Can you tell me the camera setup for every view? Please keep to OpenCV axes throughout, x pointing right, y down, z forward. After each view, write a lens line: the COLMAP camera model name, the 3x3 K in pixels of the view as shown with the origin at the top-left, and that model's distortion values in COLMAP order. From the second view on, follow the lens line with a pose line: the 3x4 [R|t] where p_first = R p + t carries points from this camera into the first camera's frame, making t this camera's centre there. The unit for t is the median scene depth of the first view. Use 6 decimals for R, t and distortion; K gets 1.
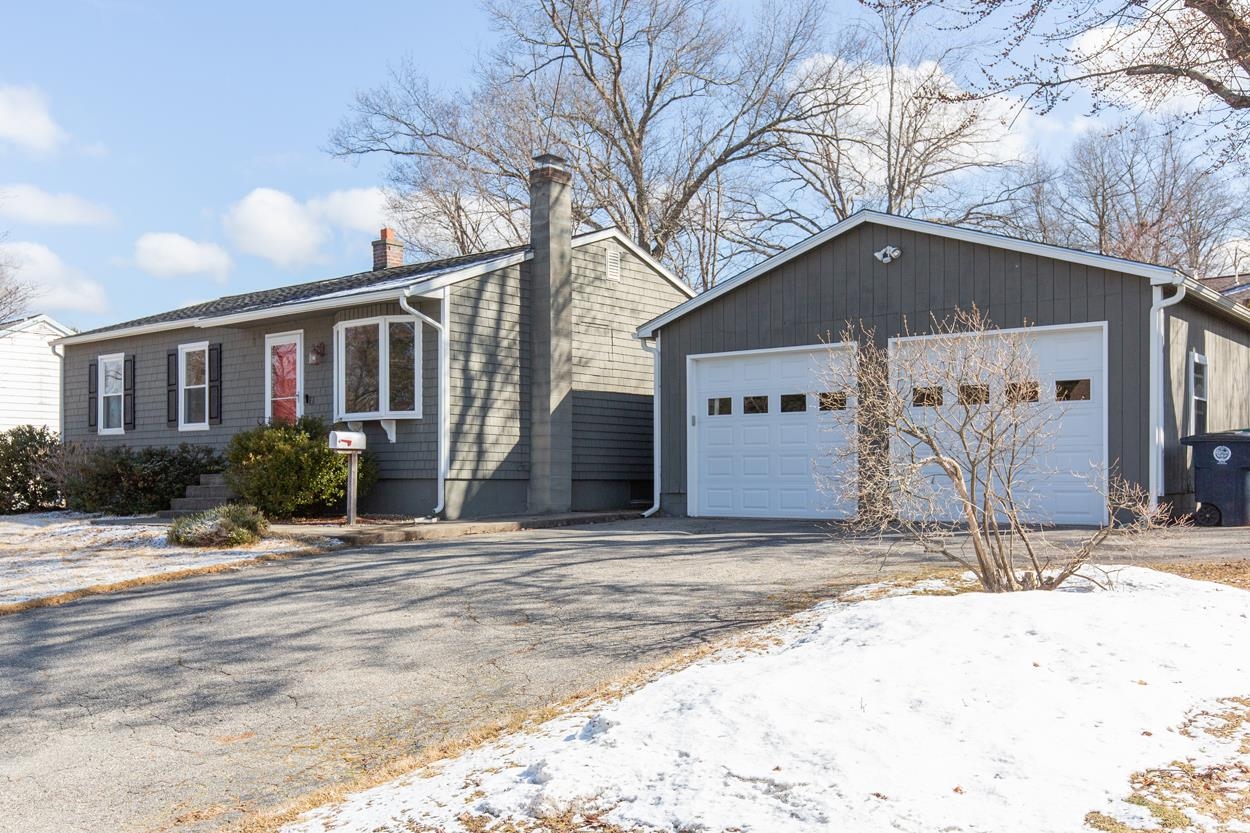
lens RADIAL K [[1154.4, 0, 620.3], [0, 1154.4, 488.7], [0, 0, 1]] dist [-0.010136, 0.000558]
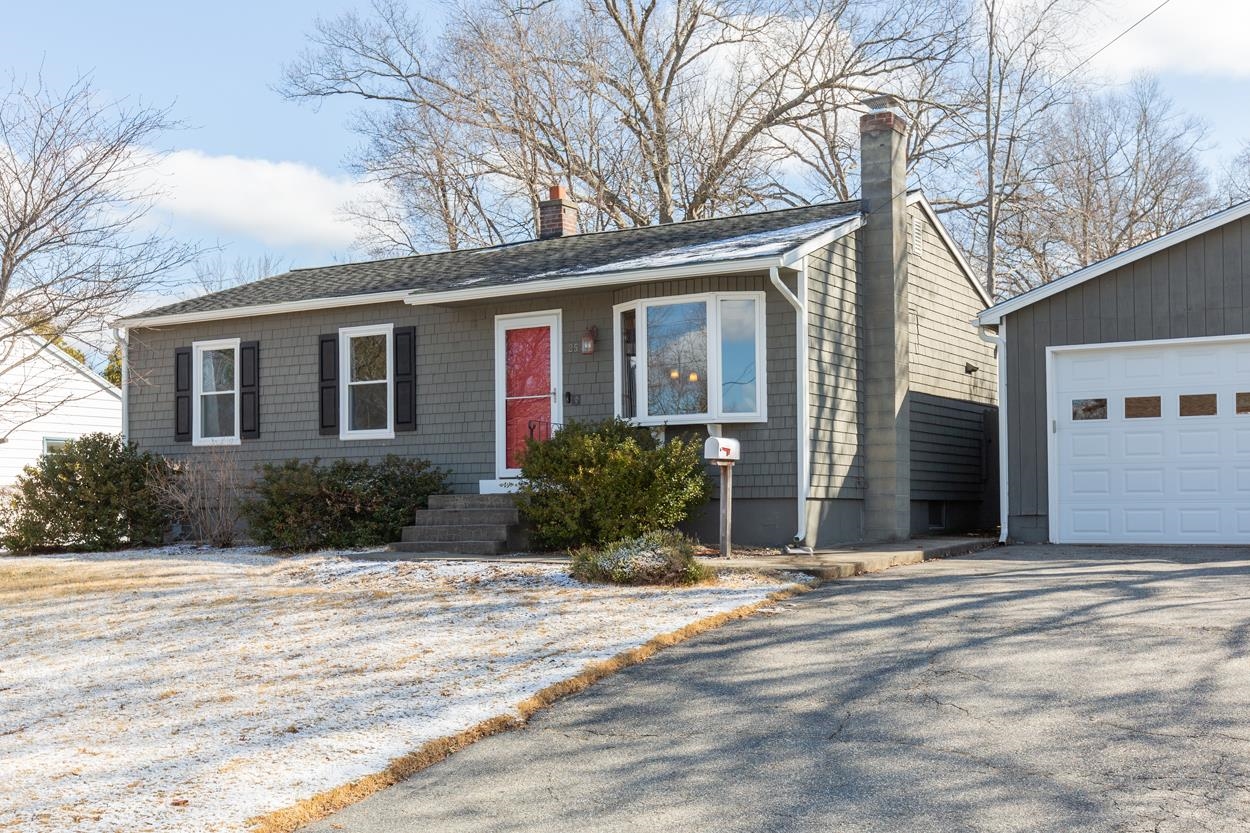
lens RADIAL K [[1397.9, 0, 641.0], [0, 1397.9, 490.9], [0, 0, 1]] dist [0.001856, 0.000000]
pose [[0.989623, -0.003670, 0.143640, -0.372035], [0.006806, 0.999749, -0.021346, 0.005801], [-0.143525, 0.022103, 0.989400, 0.062667]]
